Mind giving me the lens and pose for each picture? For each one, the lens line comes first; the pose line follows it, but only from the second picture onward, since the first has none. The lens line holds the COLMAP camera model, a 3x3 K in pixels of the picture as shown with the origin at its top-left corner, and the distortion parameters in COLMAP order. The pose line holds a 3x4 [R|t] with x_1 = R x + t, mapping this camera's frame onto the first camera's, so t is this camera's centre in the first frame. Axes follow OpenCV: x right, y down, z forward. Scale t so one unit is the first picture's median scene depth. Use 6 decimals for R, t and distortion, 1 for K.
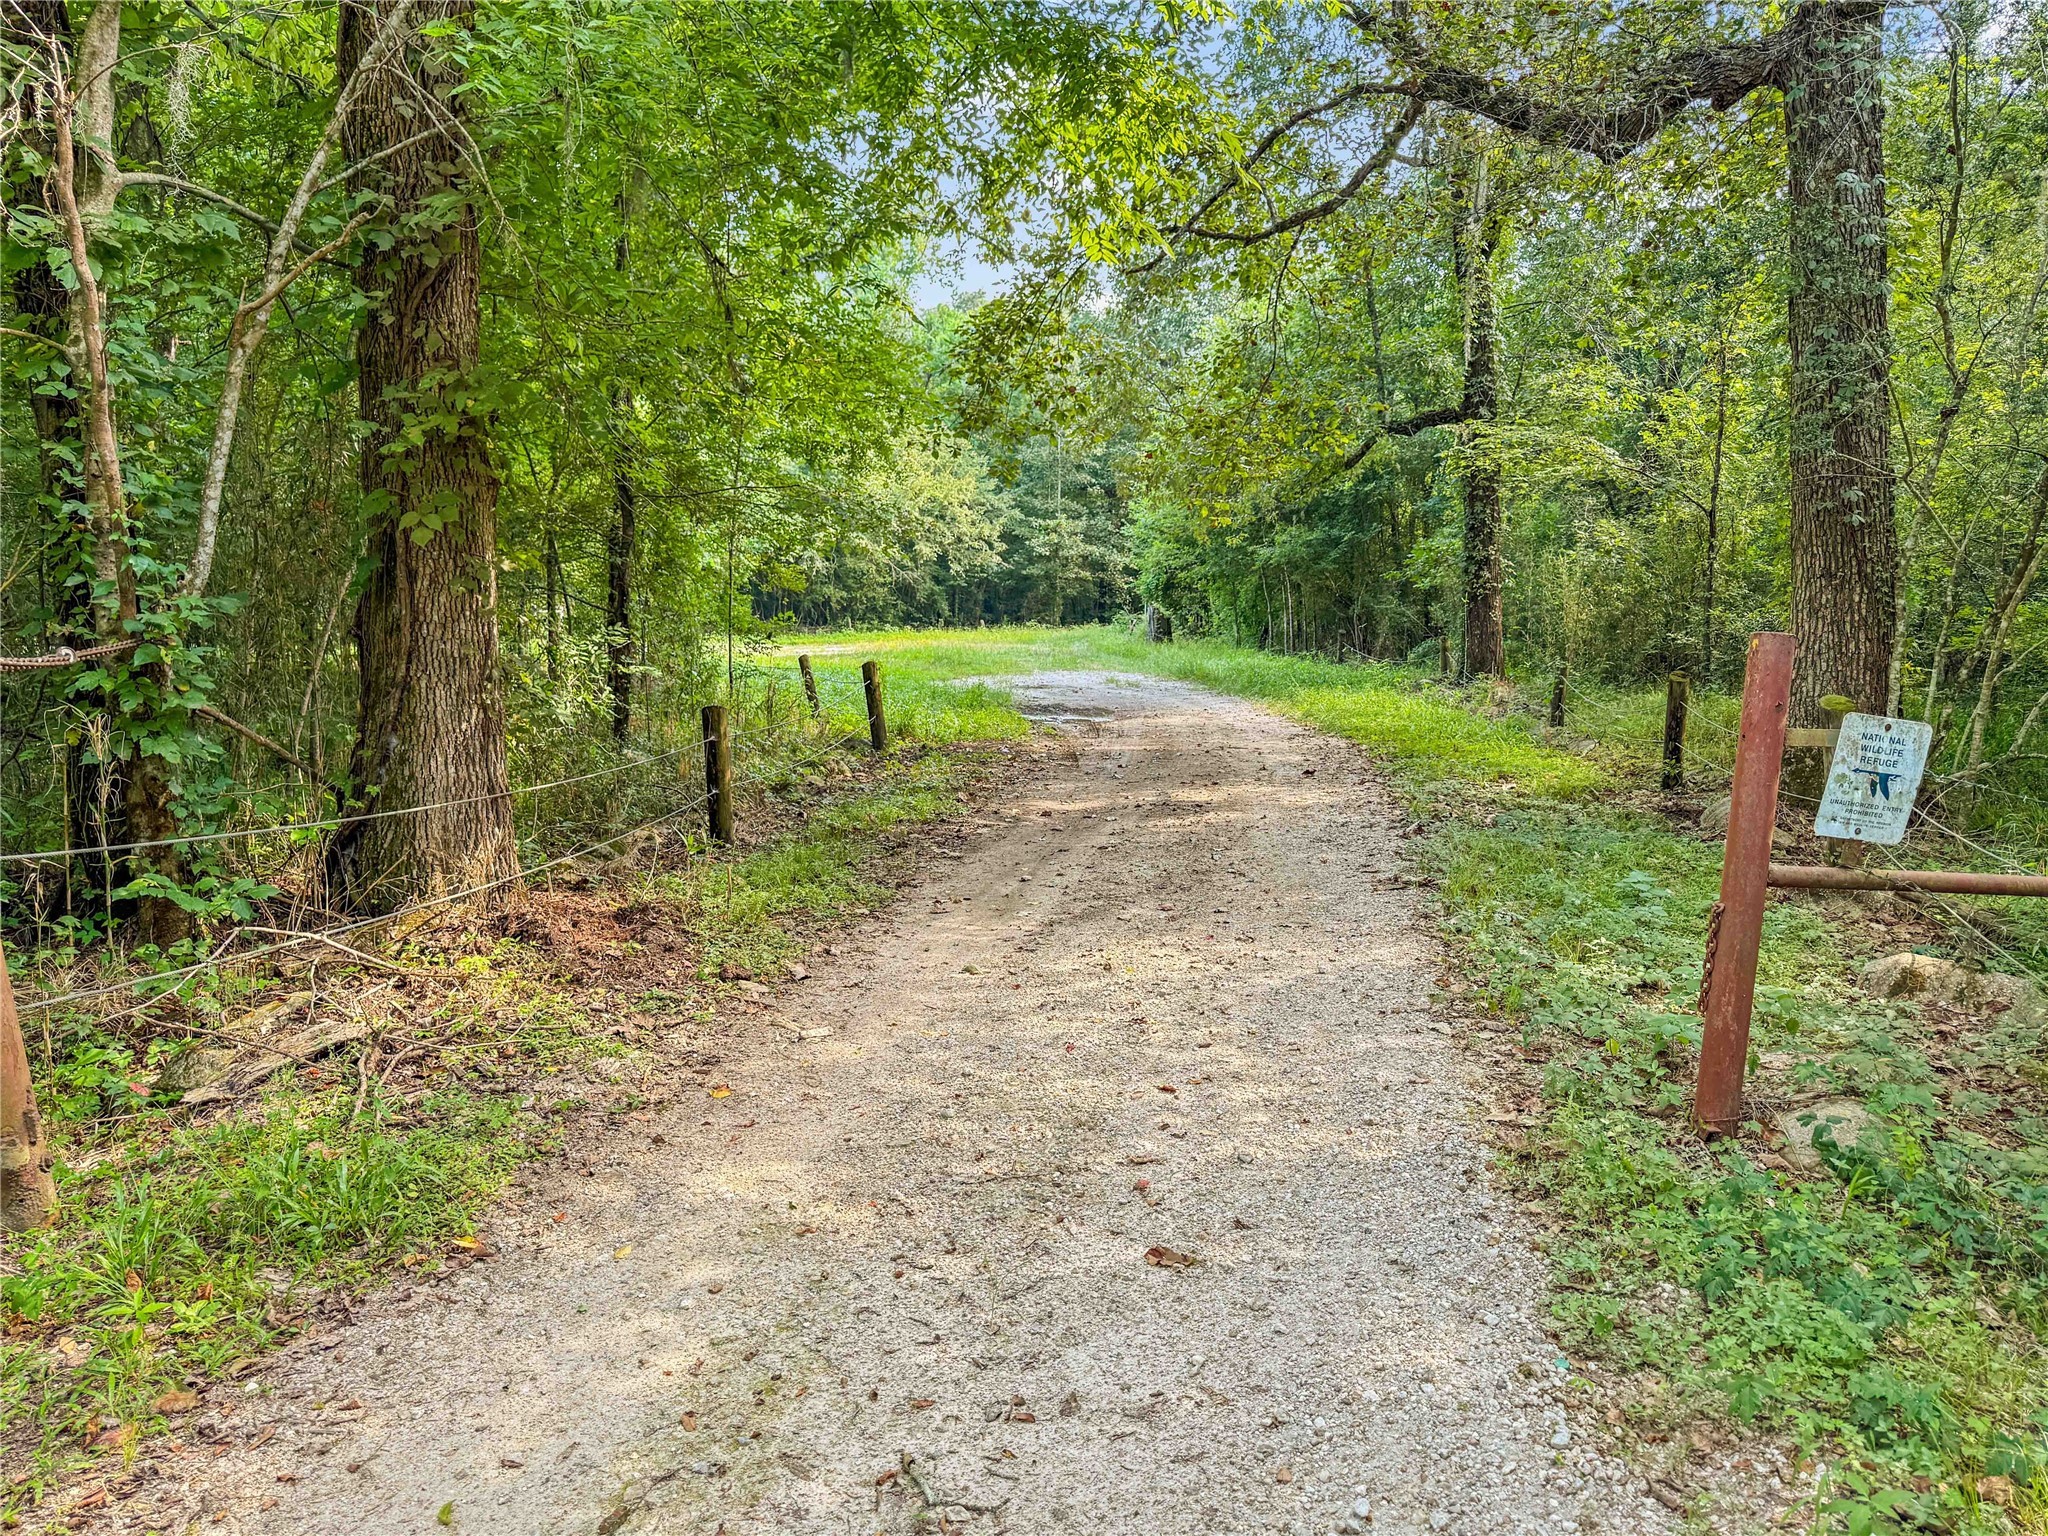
lens RADIAL K [[1452.4, 0, 1036.9], [0, 1452.4, 766.0], [0, 0, 1]] dist [-0.004386, -0.002650]
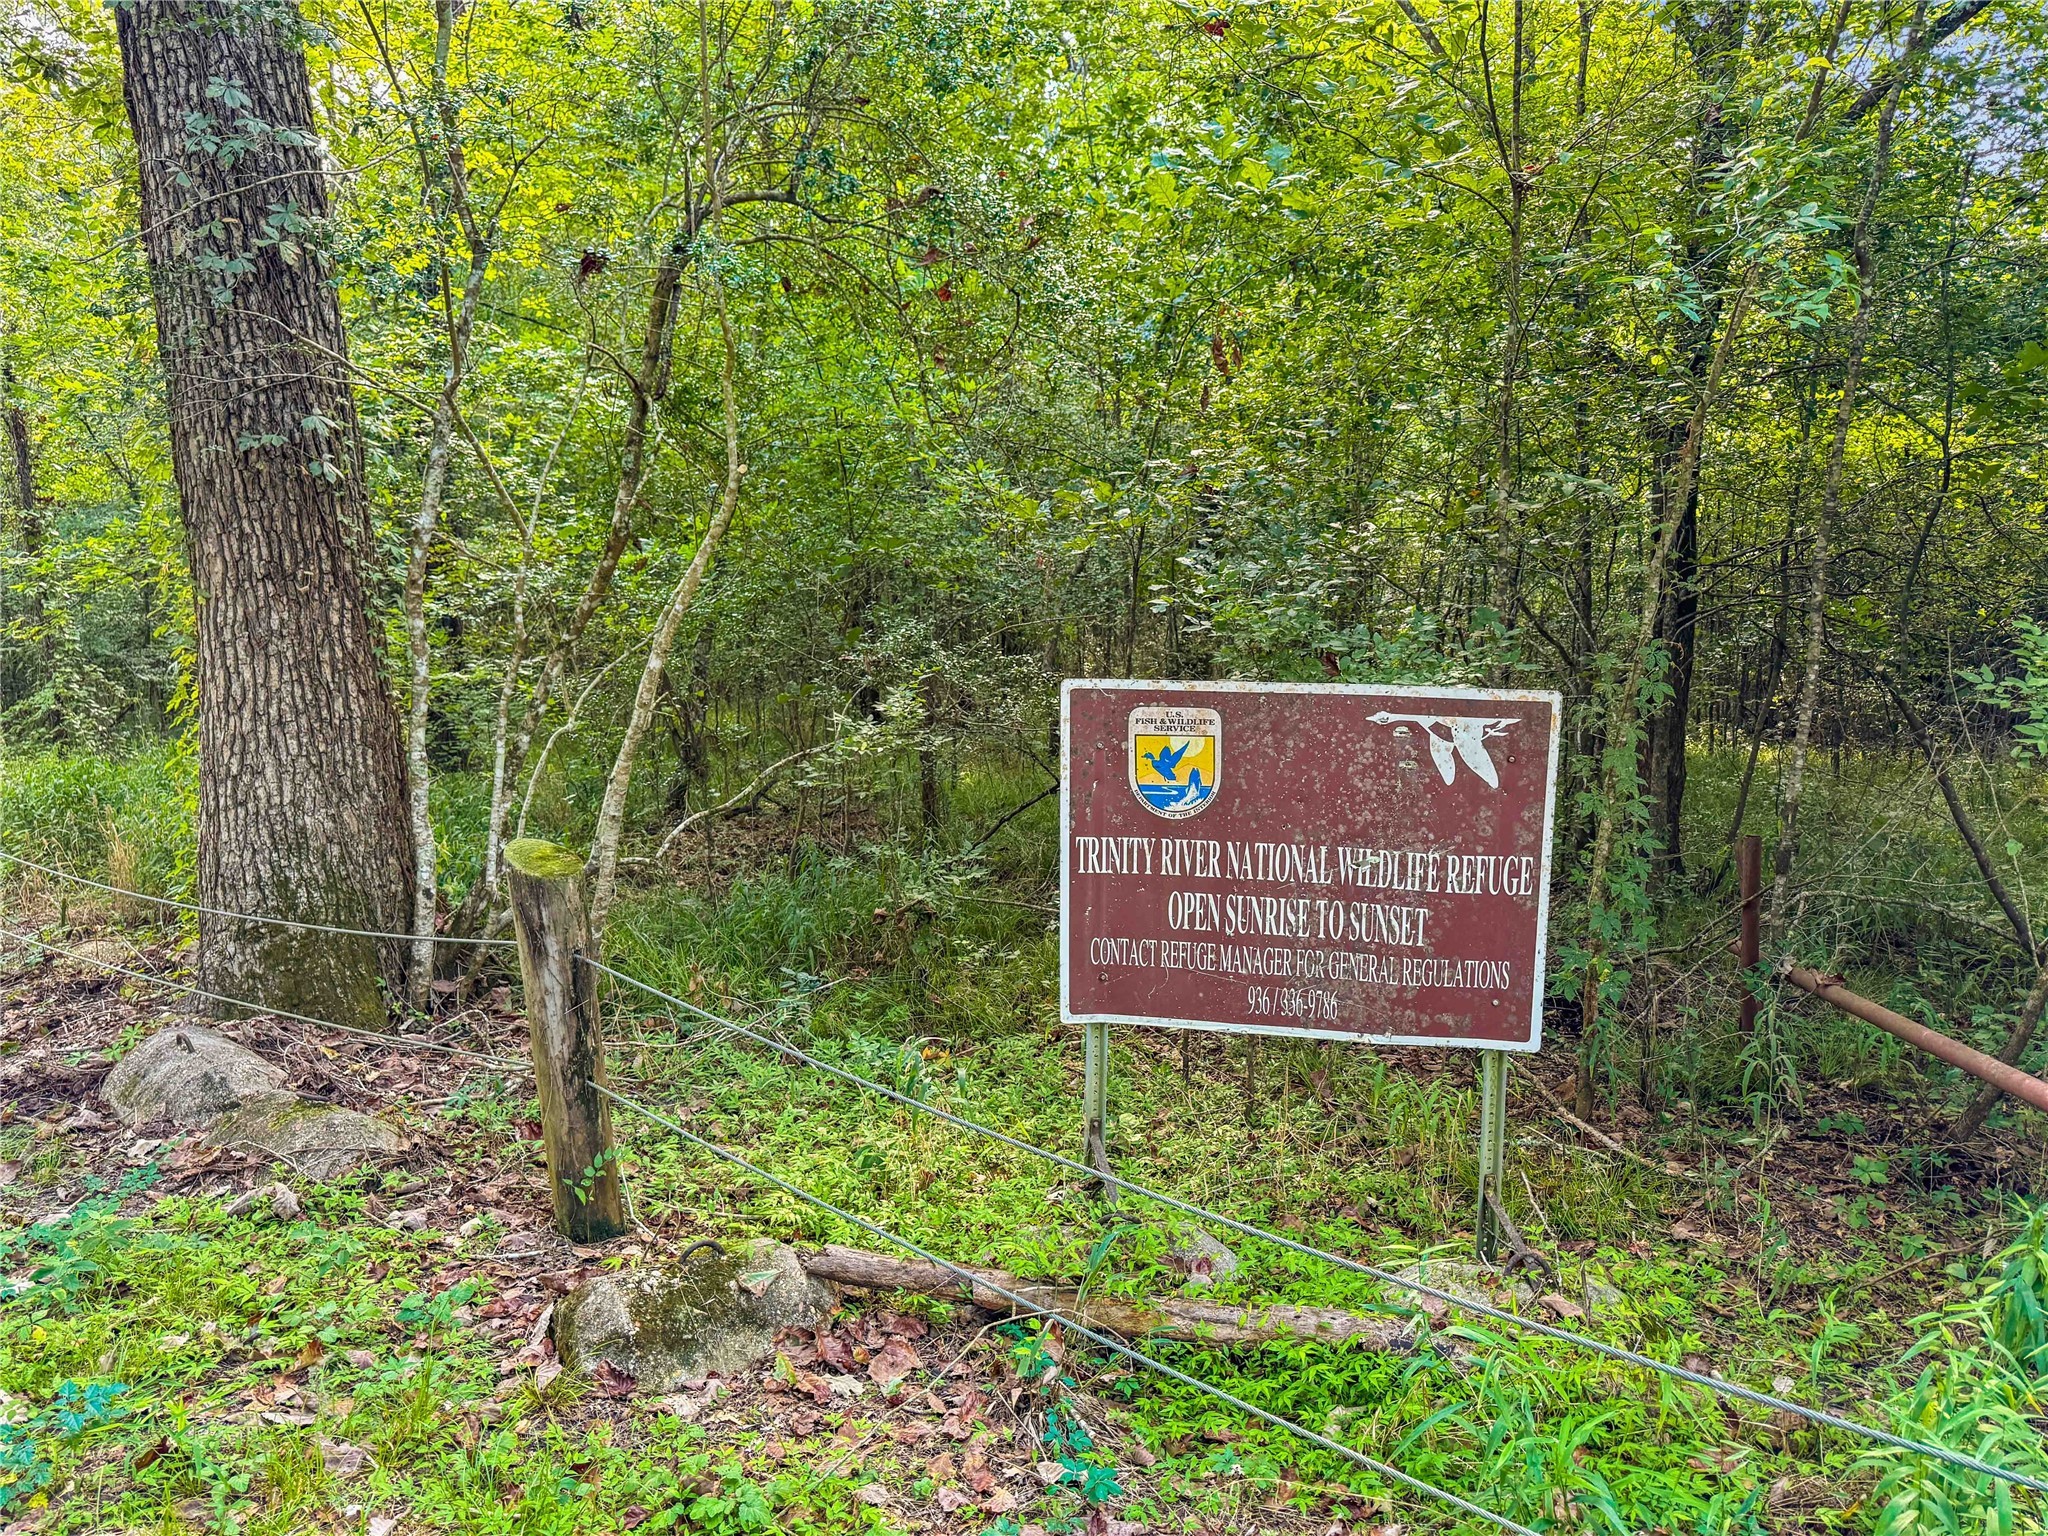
lens RADIAL K [[1452.4, 0, 1036.9], [0, 1452.4, 766.0], [0, 0, 1]] dist [-0.004386, -0.002650]
pose [[0.380212, -0.101068, 0.919361, 0.067572], [0.104635, 0.992330, 0.065816, -0.029173], [-0.918962, 0.071173, 0.387871, 0.232945]]
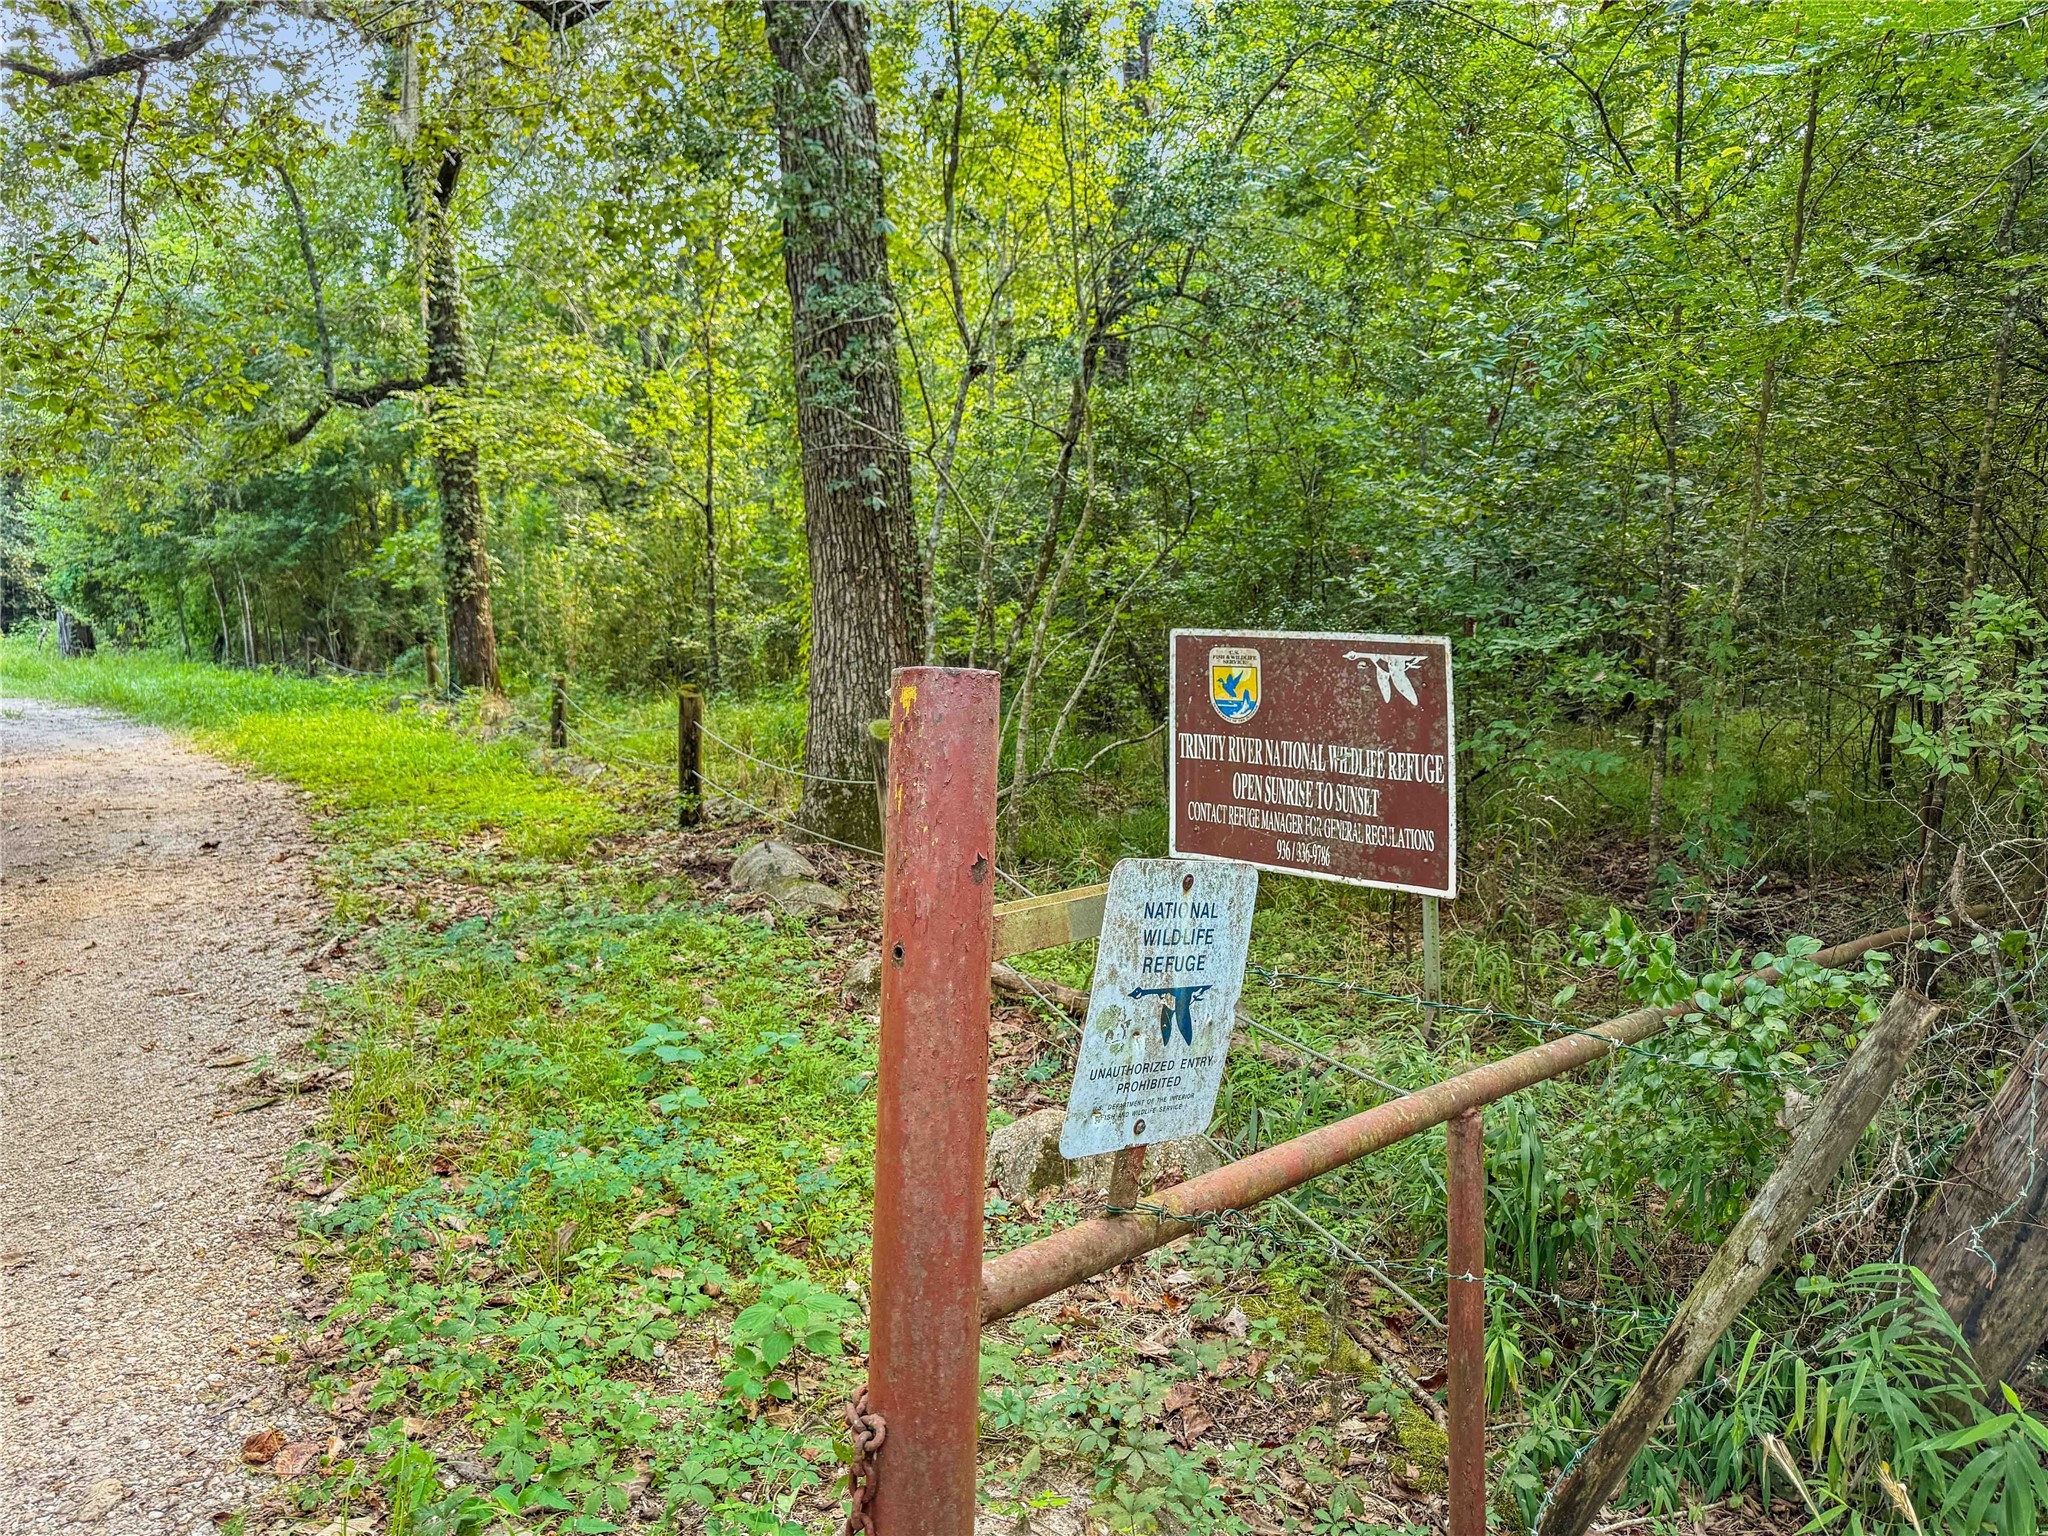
lens RADIAL K [[1452.4, 0, 1036.9], [0, 1452.4, 766.0], [0, 0, 1]] dist [-0.004386, -0.002650]
pose [[0.793536, -0.069176, 0.604578, 0.050137], [0.070488, 0.997279, 0.021590, -0.012367], [-0.604427, 0.025483, 0.796253, 0.116115]]
